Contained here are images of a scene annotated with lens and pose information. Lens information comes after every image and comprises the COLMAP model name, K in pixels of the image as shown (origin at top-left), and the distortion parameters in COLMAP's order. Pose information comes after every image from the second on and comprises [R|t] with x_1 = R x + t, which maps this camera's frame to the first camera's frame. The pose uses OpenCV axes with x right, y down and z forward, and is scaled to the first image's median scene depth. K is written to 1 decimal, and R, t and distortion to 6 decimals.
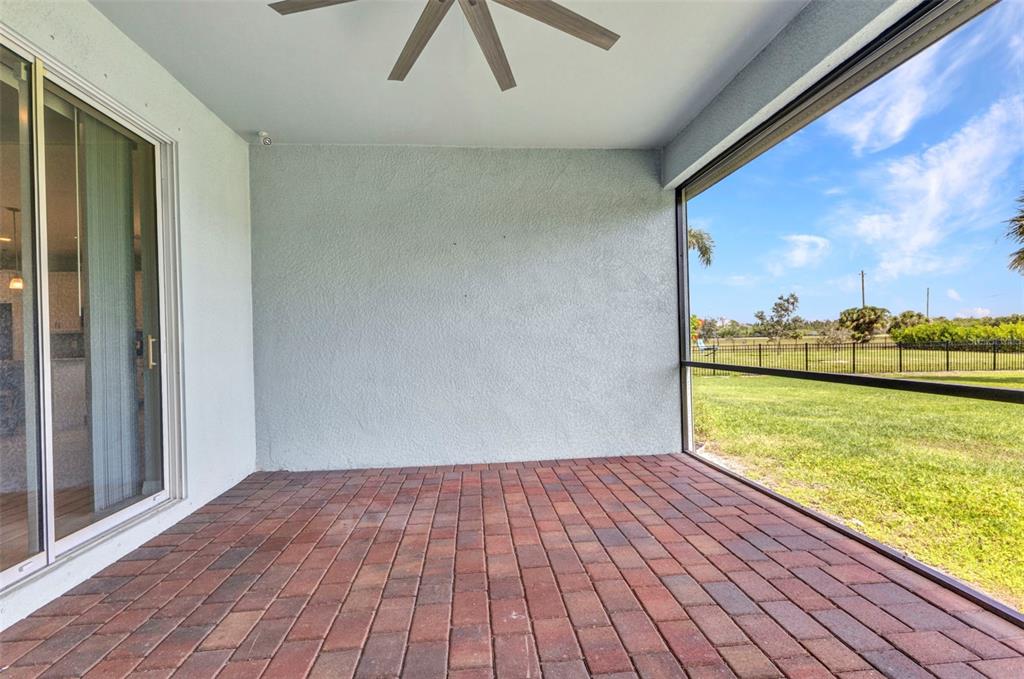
lens RADIAL K [[449.3, 0, 513.0], [0, 449.3, 339.6], [0, 0, 1]] dist [0.010428, -0.001315]
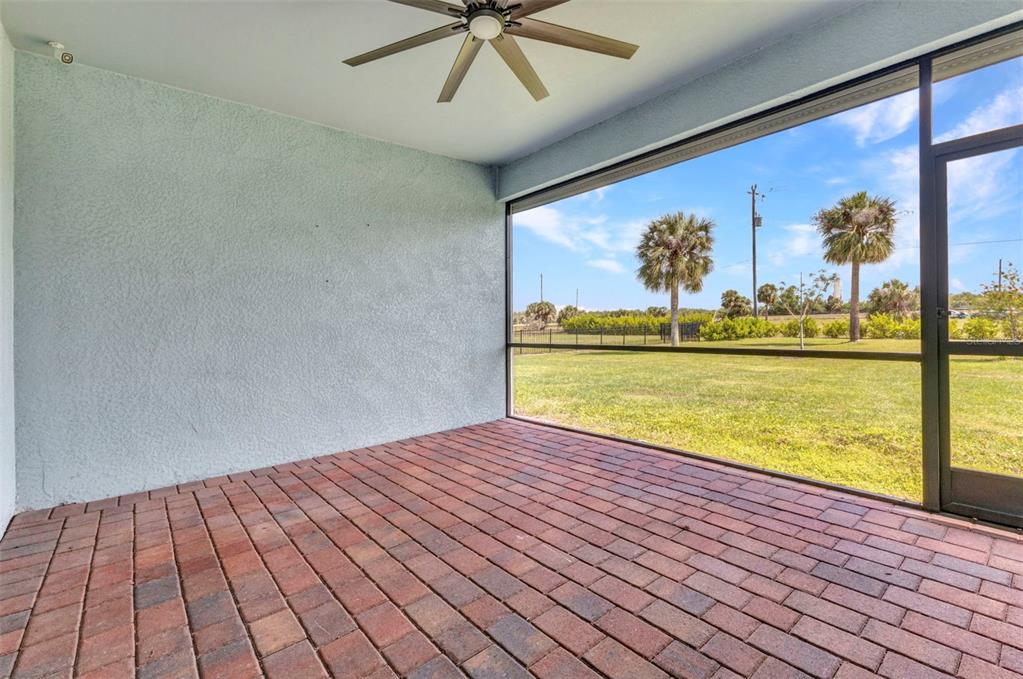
lens RADIAL K [[448.9, 0, 505.7], [0, 448.9, 332.1], [0, 0, 1]] dist [0.010428, -0.001315]
pose [[0.830404, -0.010967, 0.557054, -0.327916], [0.006396, 0.999928, 0.010151, 0.005453], [-0.557125, -0.004867, 0.830414, -0.017779]]
